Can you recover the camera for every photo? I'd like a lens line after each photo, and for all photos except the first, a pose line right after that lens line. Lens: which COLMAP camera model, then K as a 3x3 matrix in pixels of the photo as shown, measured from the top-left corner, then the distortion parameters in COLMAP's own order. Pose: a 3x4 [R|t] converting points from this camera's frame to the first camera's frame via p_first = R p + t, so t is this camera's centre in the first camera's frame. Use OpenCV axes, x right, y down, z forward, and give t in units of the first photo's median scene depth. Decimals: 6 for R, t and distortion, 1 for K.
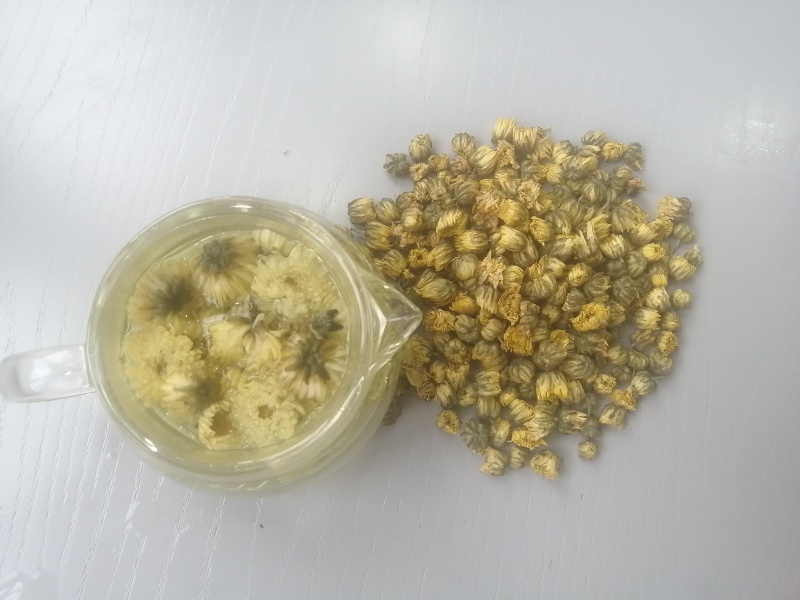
lens RADIAL K [[650.4, 0, 400.0], [0, 650.4, 300.0], [0, 0, 1]] dist [-0.013360, 0.009076]
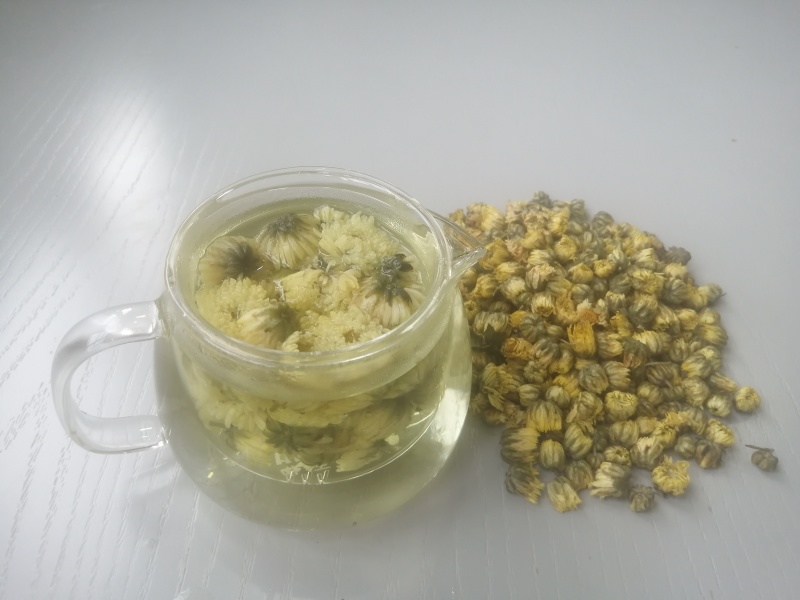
lens RADIAL K [[650.4, 0, 400.0], [0, 650.4, 300.0], [0, 0, 1]] dist [-0.013360, 0.009076]
pose [[0.982624, -0.155611, 0.101167, -0.219576], [0.185601, 0.819717, -0.541864, 0.628526], [0.001391, 0.551225, 0.834355, 0.193817]]
